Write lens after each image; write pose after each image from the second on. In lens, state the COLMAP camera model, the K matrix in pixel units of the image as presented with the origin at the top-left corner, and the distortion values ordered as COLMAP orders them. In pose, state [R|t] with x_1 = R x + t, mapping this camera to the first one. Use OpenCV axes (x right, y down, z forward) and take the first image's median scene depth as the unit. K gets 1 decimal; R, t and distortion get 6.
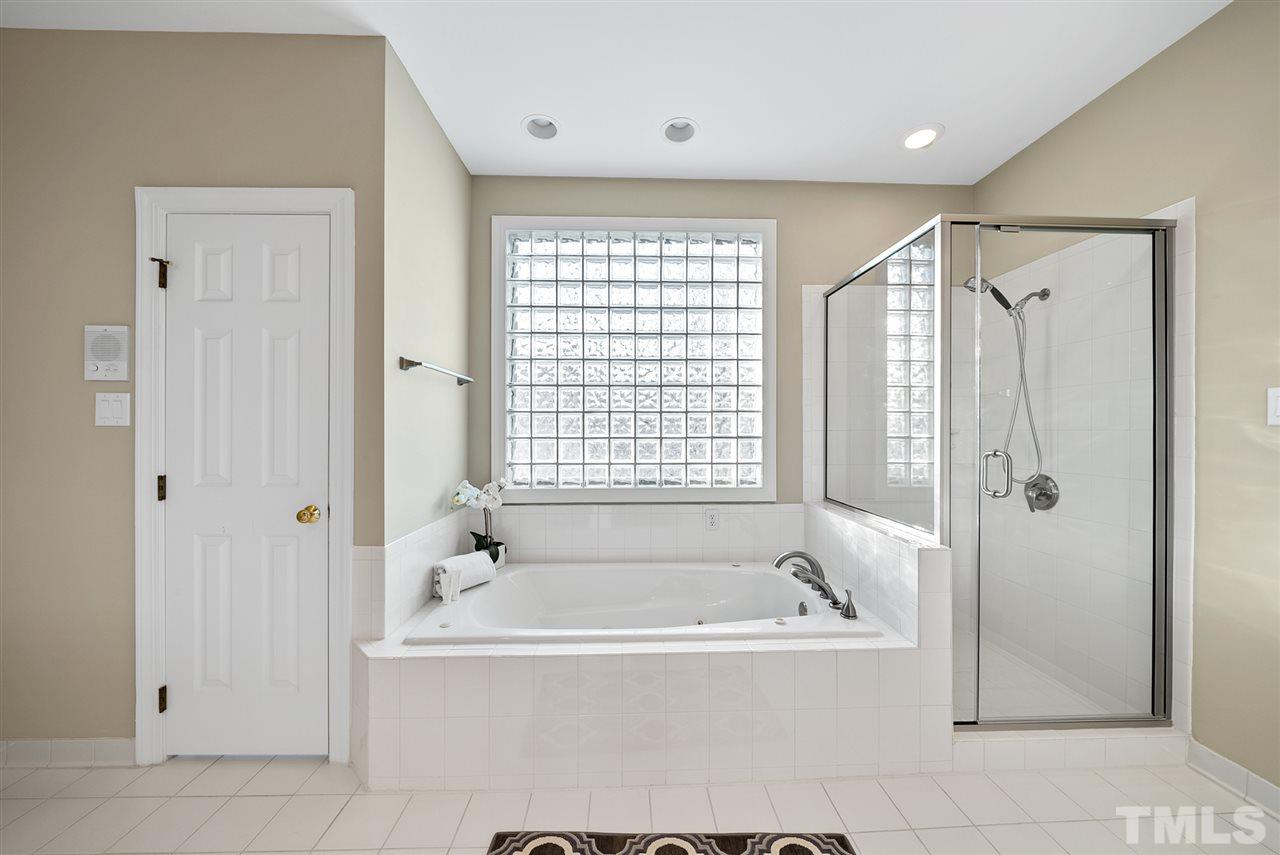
lens RADIAL K [[444.2, 0, 636.5], [0, 444.2, 431.1], [0, 0, 1]] dist [0.000371, -0.000007]
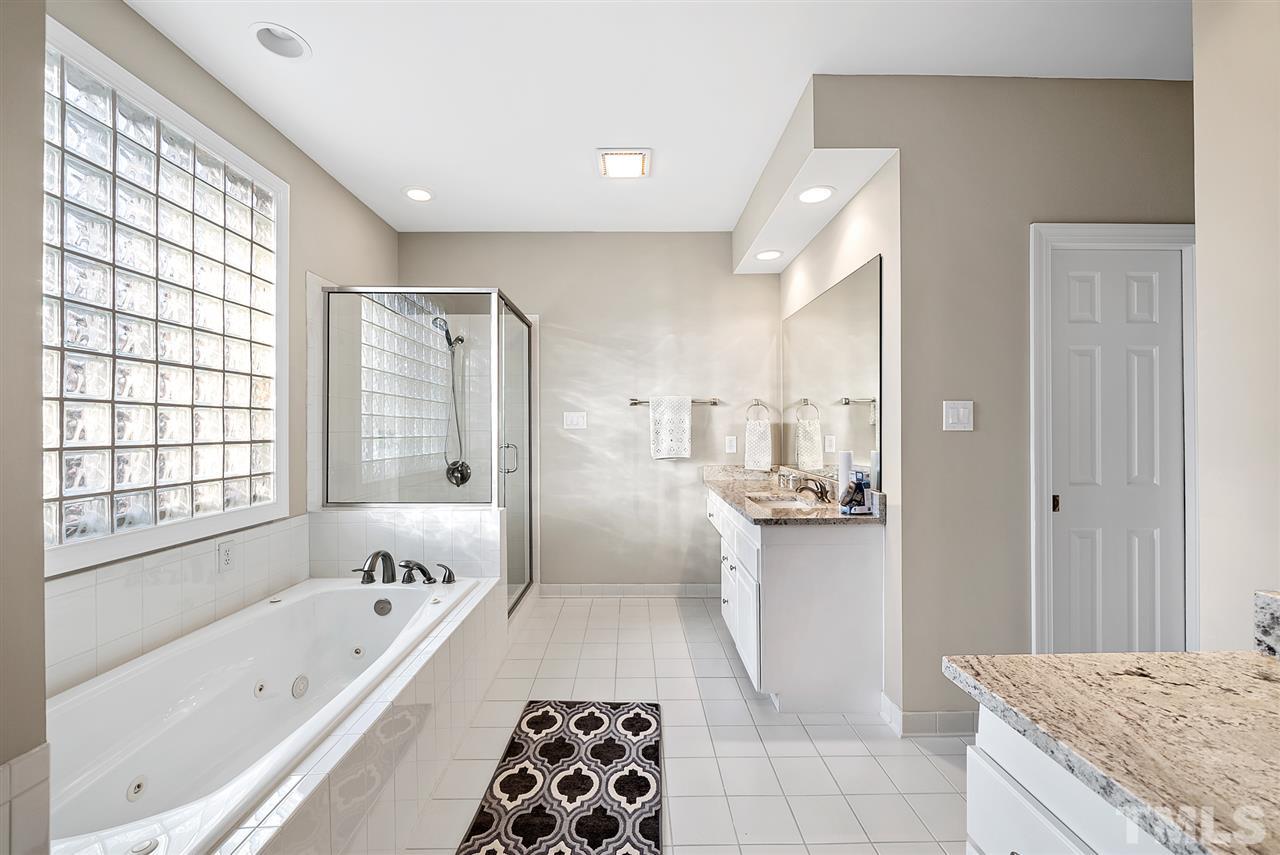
lens RADIAL K [[538.7, 0, 646.3], [0, 538.7, 428.1], [0, 0, 1]] dist [-0.001293, -0.000310]
pose [[-0.004180, 0.004406, 0.999982, -0.725111], [0.004773, 0.999979, -0.004386, -0.002171], [-0.999980, 0.004754, -0.004201, 0.323043]]
